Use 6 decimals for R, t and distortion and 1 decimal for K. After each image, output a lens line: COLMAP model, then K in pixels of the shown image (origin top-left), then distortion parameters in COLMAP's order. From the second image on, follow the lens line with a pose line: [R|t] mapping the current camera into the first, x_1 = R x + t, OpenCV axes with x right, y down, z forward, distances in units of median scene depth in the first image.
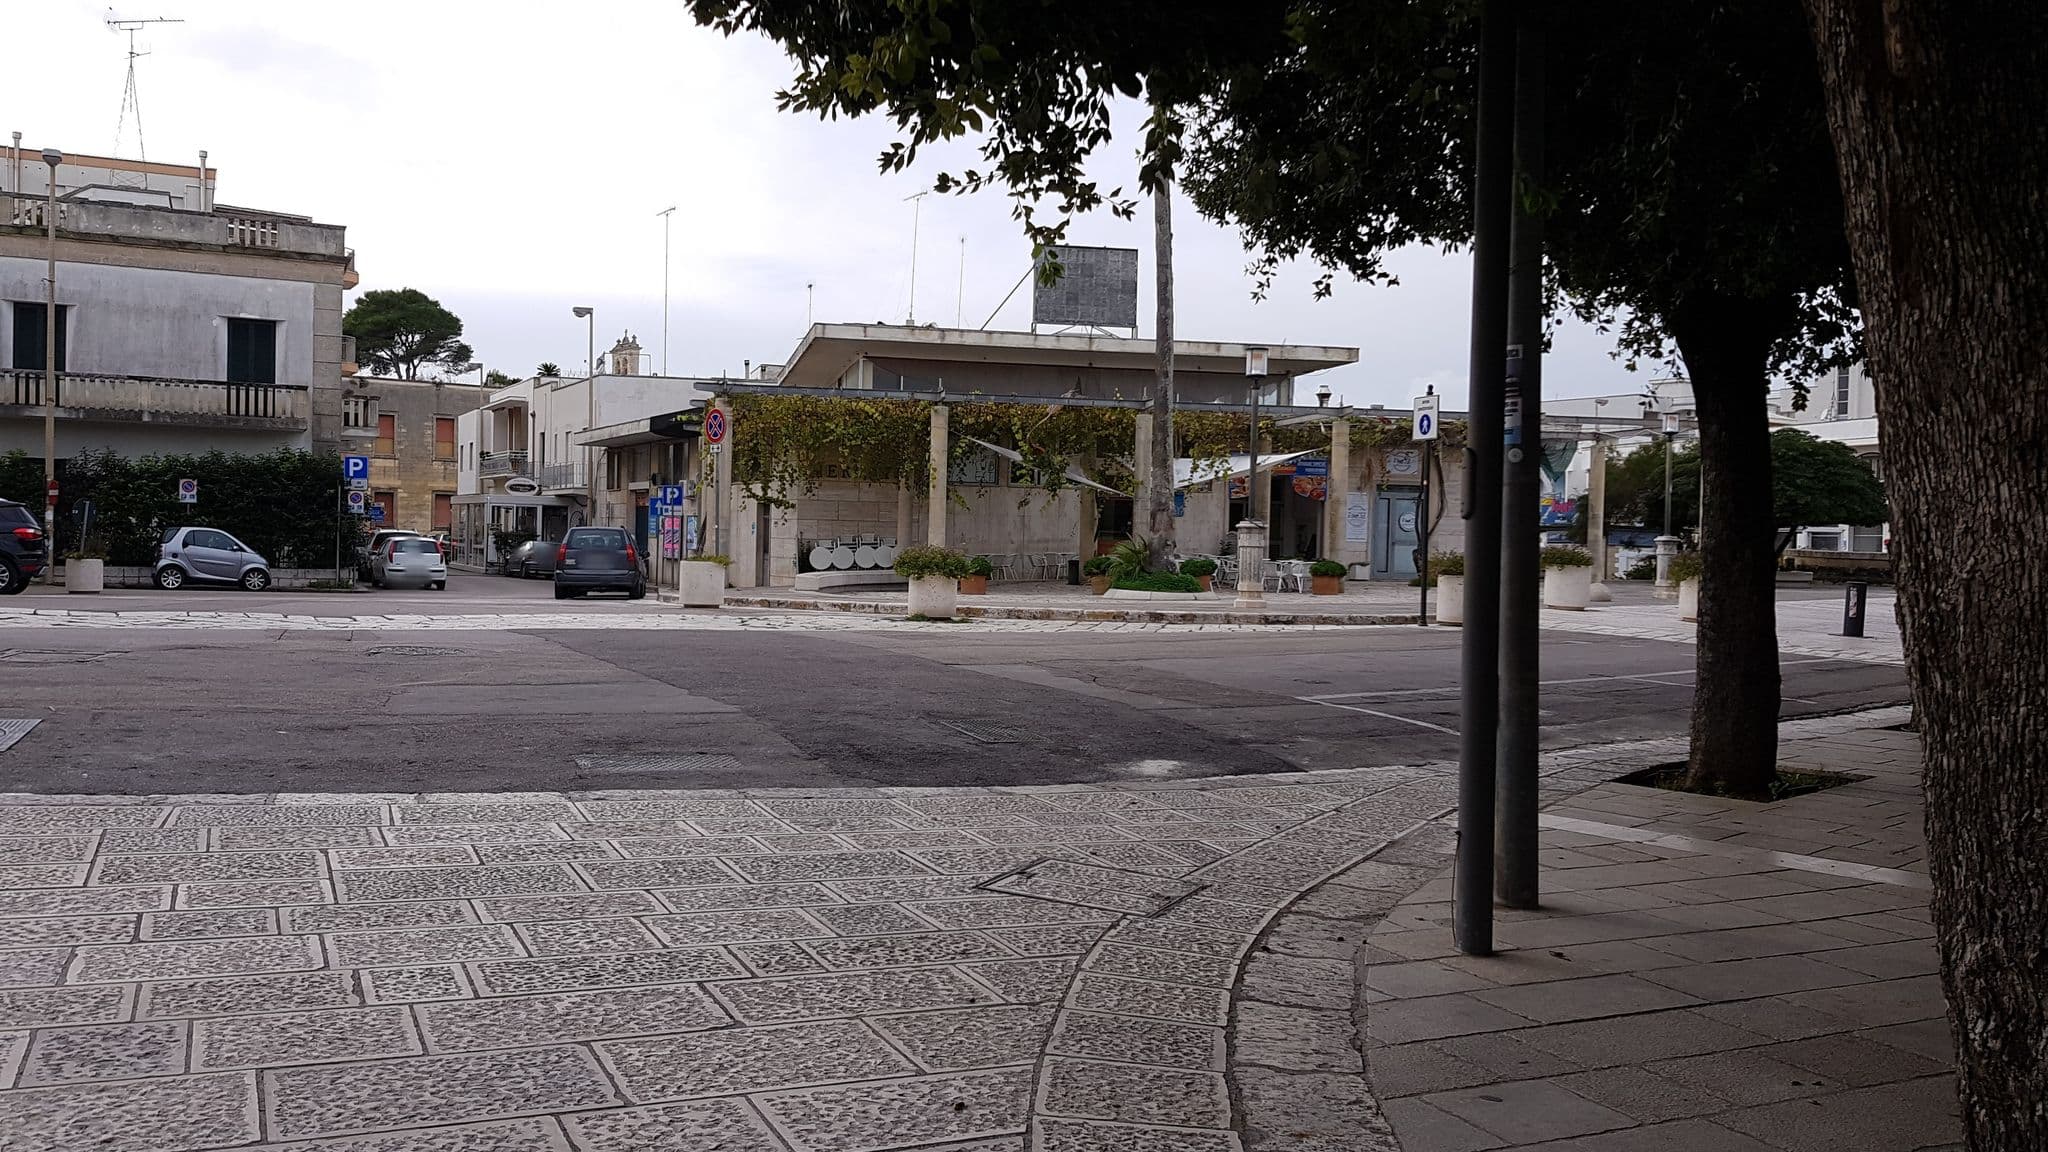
lens RADIAL K [[1602.9, 0, 995.1], [0, 1602.9, 523.3], [0, 0, 1]] dist [0.051088, -0.001281]
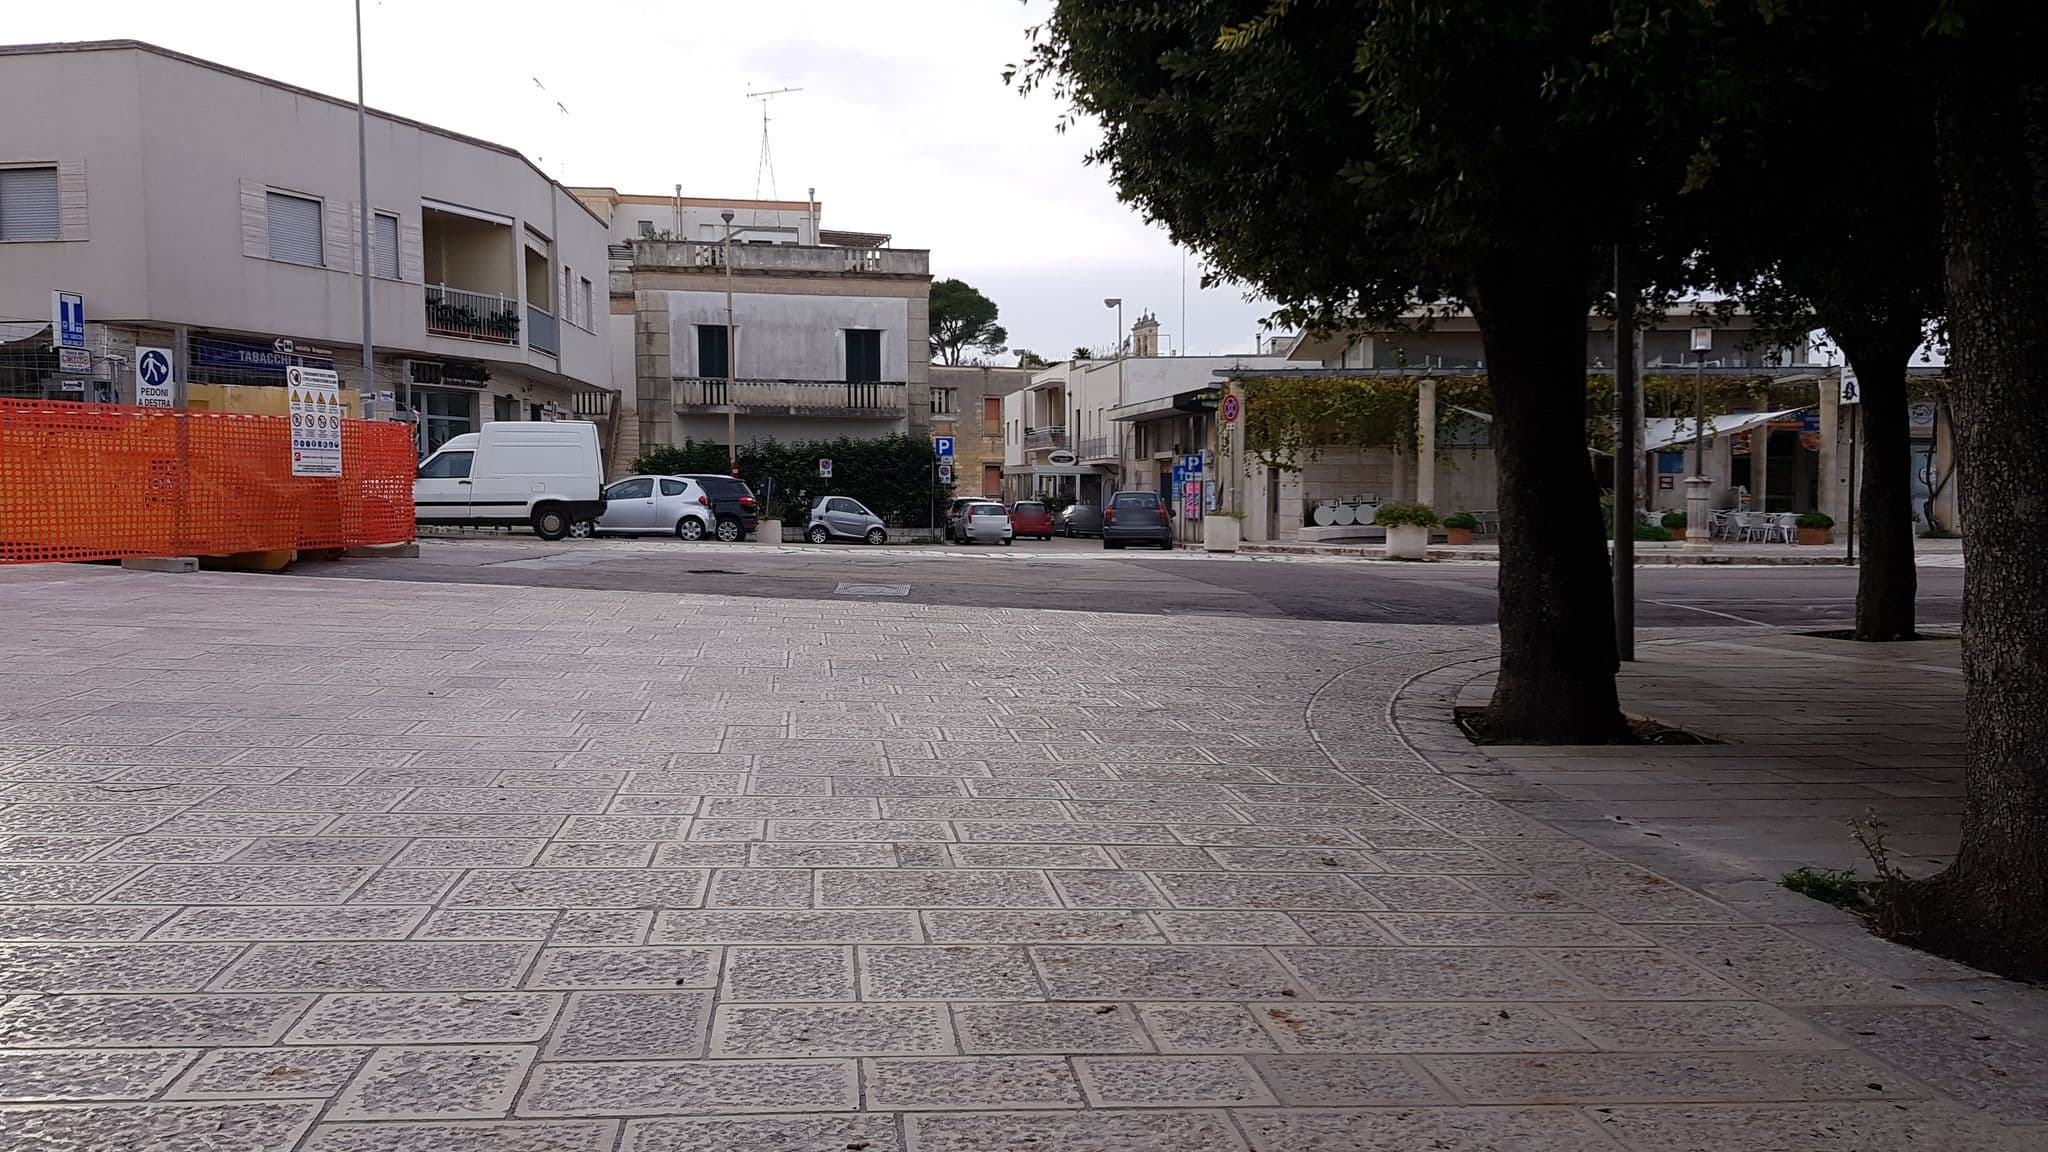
lens RADIAL K [[1602.9, 0, 995.1], [0, 1602.9, 523.3], [0, 0, 1]] dist [0.051088, -0.001281]
pose [[0.949763, -0.008697, -0.312848, 0.025251], [0.015614, 0.999686, 0.019610, 0.000902], [0.312579, -0.023509, 0.949601, -0.149078]]
